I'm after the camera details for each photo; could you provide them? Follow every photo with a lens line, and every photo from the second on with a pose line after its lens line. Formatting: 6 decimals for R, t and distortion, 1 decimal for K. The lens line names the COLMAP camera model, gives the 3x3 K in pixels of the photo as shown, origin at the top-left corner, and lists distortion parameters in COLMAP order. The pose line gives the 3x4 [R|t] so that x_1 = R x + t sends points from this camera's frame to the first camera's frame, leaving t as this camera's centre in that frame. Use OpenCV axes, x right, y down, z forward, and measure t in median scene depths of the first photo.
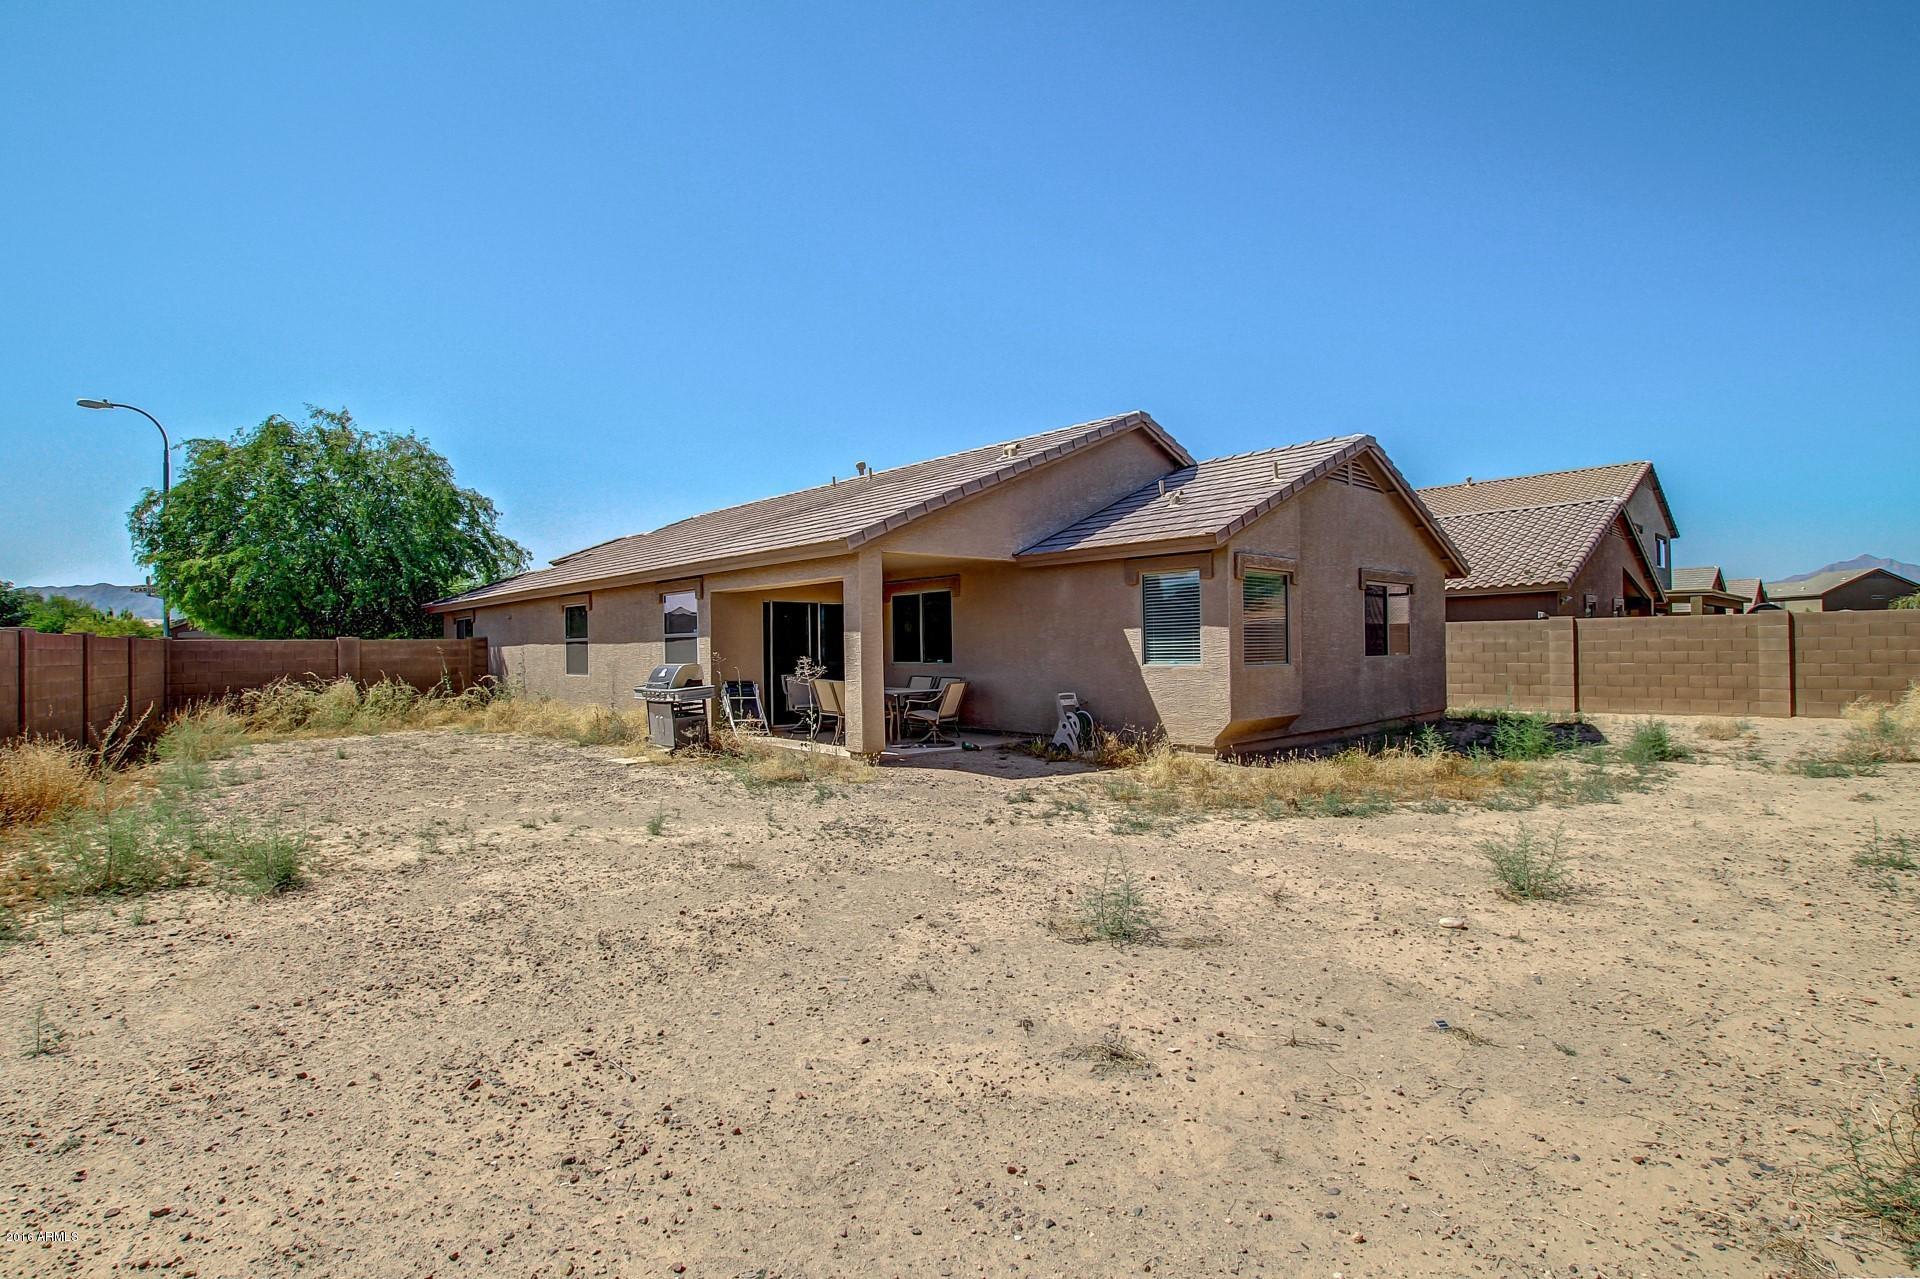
lens RADIAL K [[927.8, 0, 946.3], [0, 927.8, 634.0], [0, 0, 1]] dist [-0.041008, -0.000033]
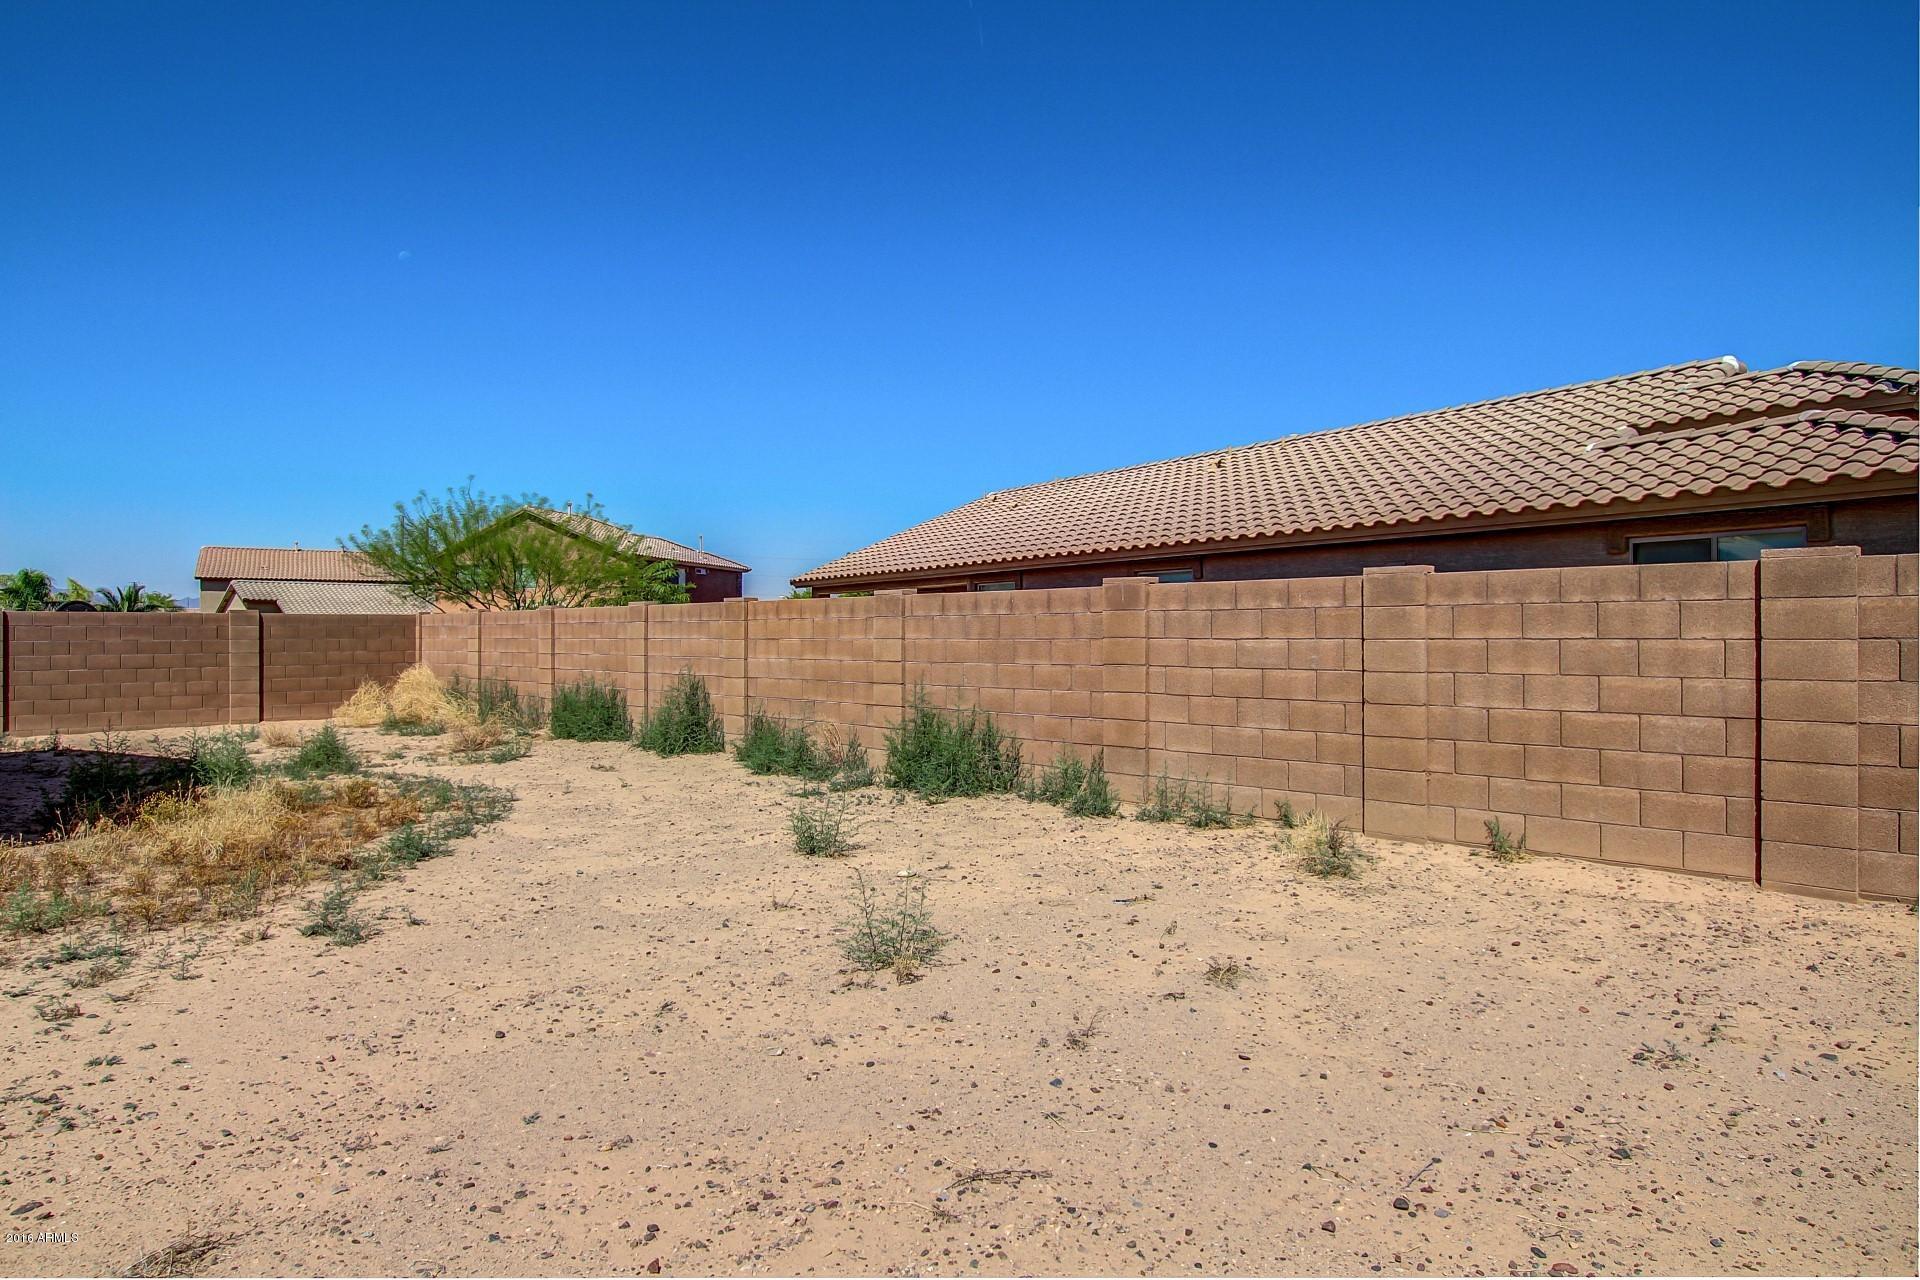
lens RADIAL K [[1107.8, 0, 960.0], [0, 1107.8, 640.0], [0, 0, 1]] dist [-0.012220, 0.002274]
pose [[-0.048945, 0.009082, 0.998760, -0.844945], [-0.010037, 0.999904, -0.009584, 0.026787], [-0.998751, -0.010494, -0.048850, 0.958621]]
